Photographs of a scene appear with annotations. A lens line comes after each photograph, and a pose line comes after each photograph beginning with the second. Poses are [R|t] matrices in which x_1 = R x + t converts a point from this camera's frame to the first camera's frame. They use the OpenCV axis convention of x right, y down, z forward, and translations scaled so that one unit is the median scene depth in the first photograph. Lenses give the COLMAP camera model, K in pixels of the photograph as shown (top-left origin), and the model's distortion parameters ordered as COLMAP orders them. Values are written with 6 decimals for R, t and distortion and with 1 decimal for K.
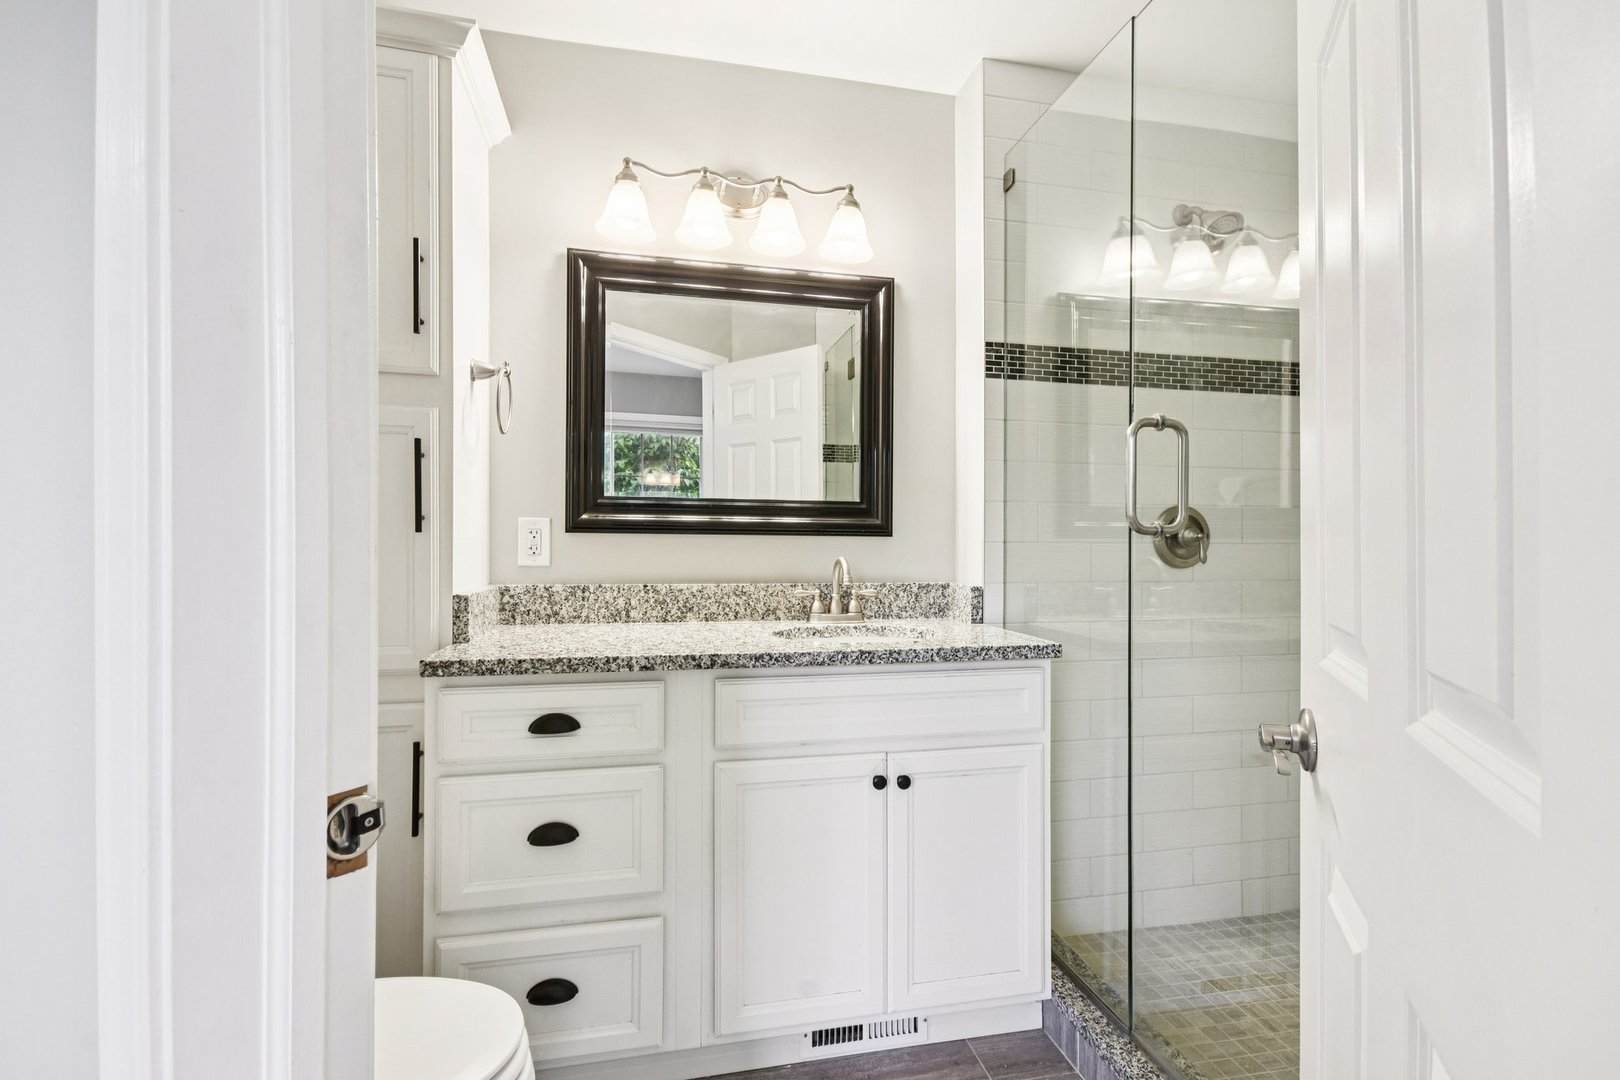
lens RADIAL K [[760.8, 0, 810.0], [0, 760.8, 540.0], [0, 0, 1]] dist [-0.001008, -0.000276]
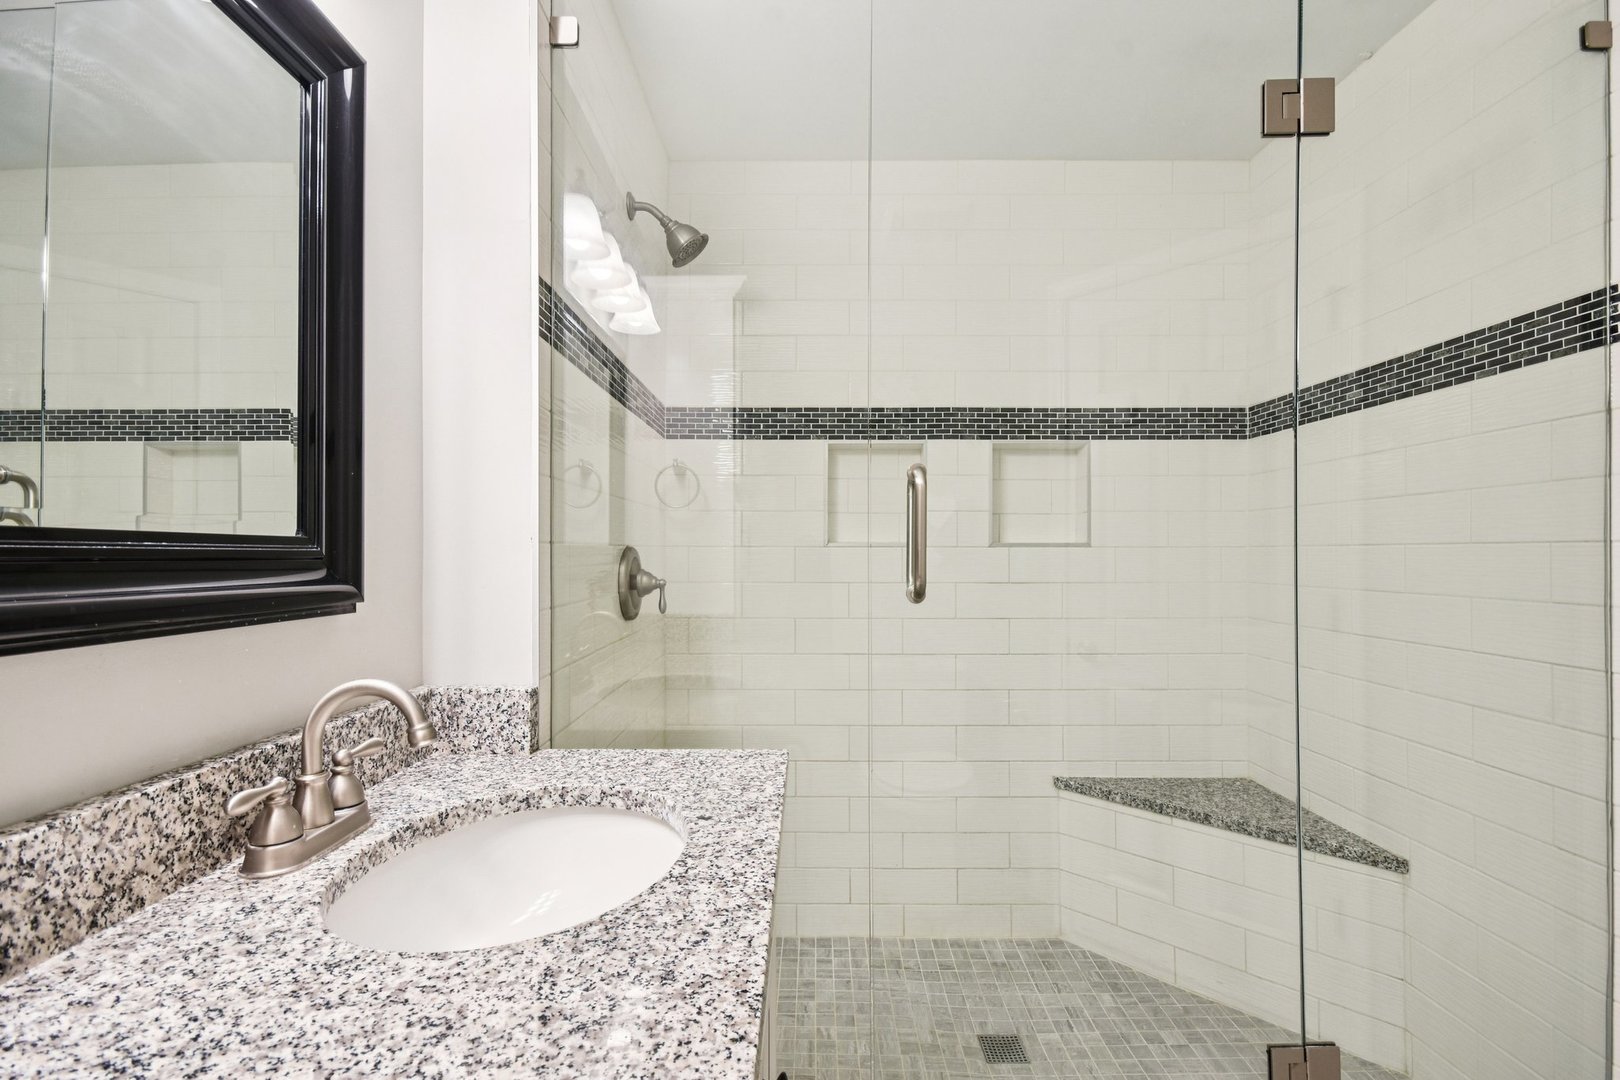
lens RADIAL K [[760.8, 0, 810.0], [0, 760.8, 540.0], [0, 0, 1]] dist [-0.001008, -0.000276]
pose [[0.217175, 0.005132, 0.976119, -0.296812], [0.001978, 0.999982, -0.005698, -0.048948], [-0.976131, 0.003168, 0.217161, 0.651820]]
